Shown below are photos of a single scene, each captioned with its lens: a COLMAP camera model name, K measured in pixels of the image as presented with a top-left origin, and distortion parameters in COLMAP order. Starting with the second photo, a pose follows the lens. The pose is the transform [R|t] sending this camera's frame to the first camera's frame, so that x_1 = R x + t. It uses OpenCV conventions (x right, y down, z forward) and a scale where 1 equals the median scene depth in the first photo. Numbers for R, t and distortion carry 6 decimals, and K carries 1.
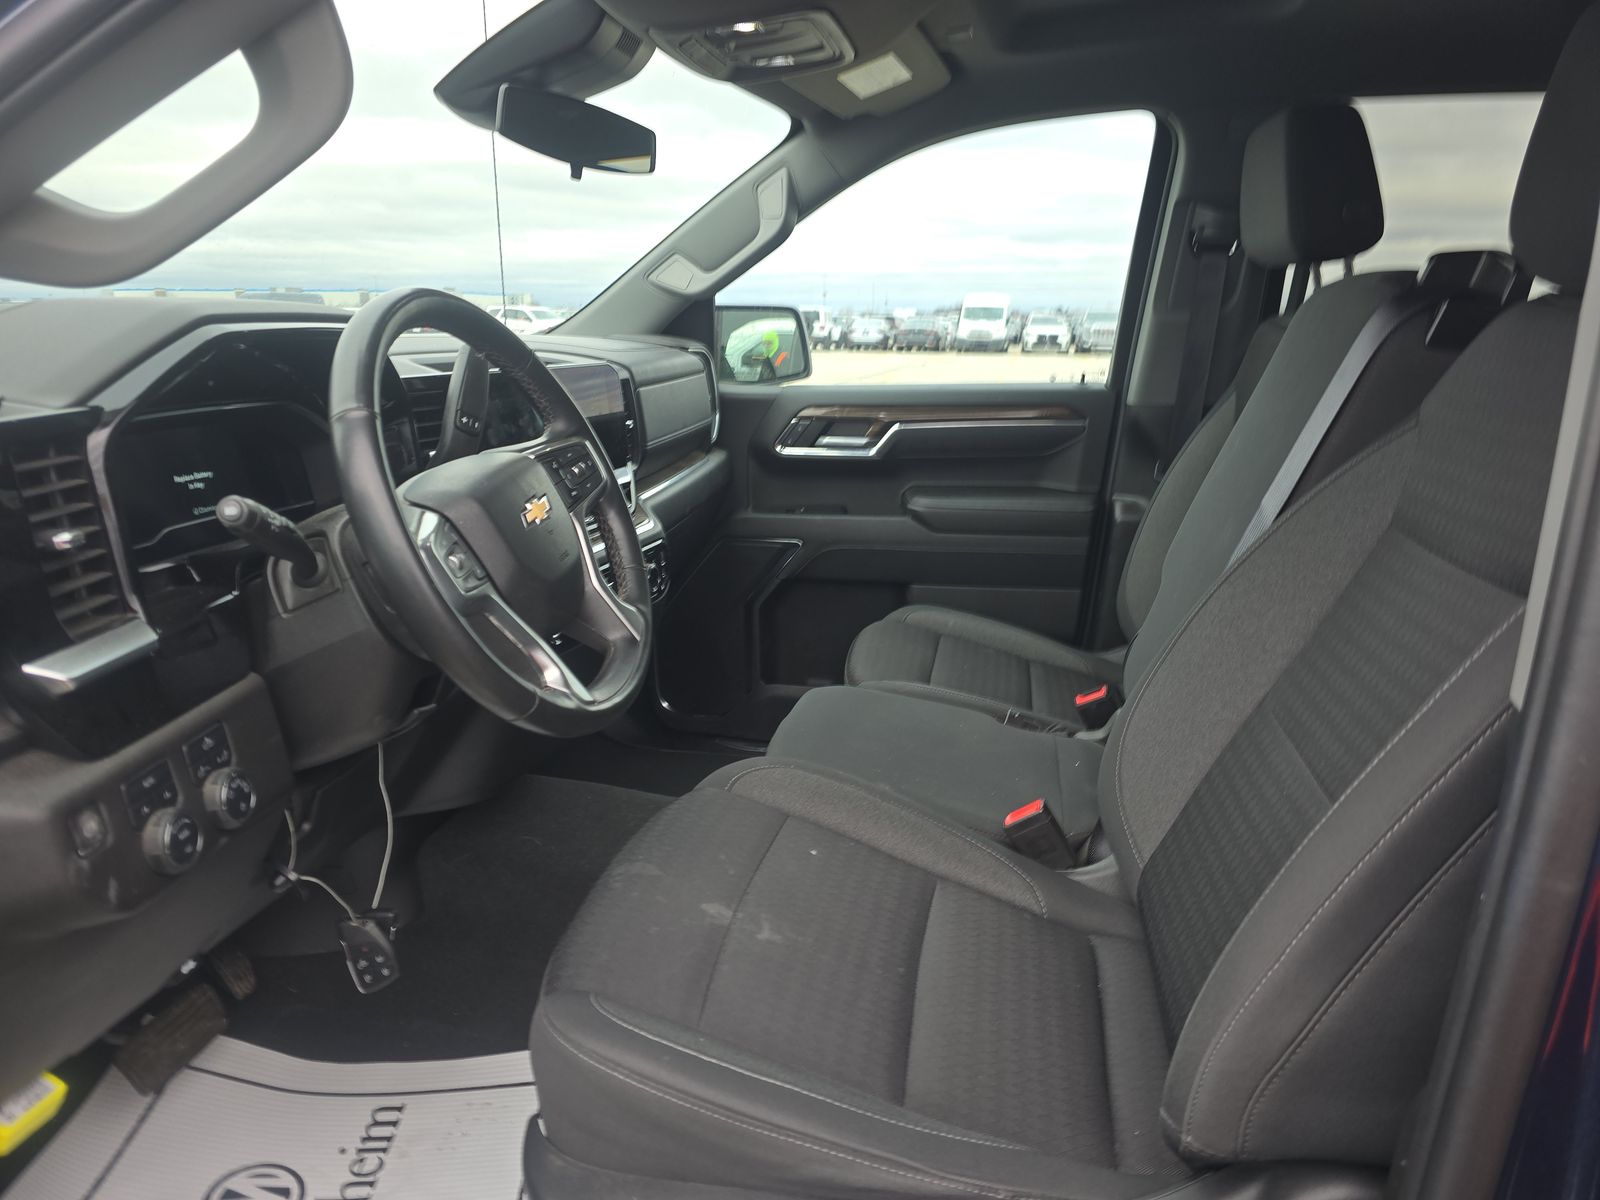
lens RADIAL K [[1045.7, 0, 804.7], [0, 1045.7, 618.7], [0, 0, 1]] dist [0.038931, -0.002793]
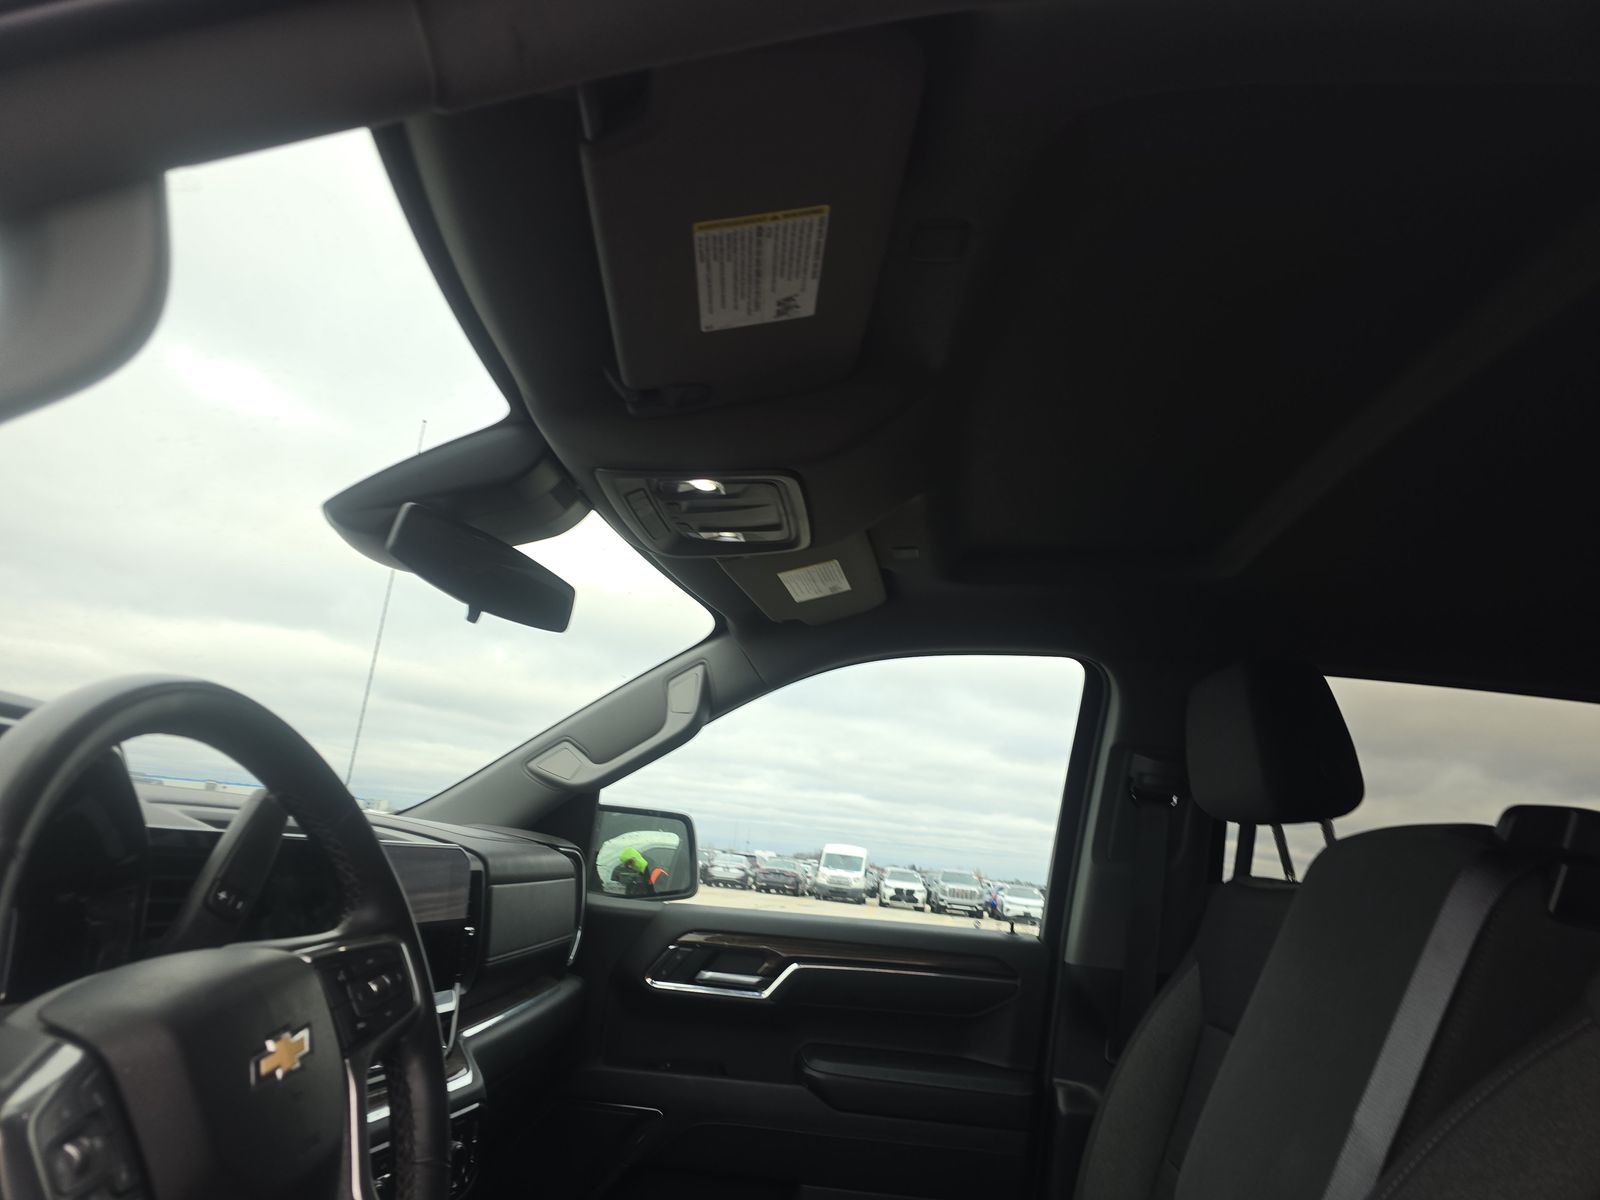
lens RADIAL K [[1045.7, 0, 804.7], [0, 1045.7, 618.7], [0, 0, 1]] dist [0.038931, -0.002793]
pose [[0.986749, 0.123301, 0.105464, -0.029431], [-0.057175, 0.872545, -0.485176, -0.021338], [-0.151845, 0.472718, 0.868033, 0.157789]]
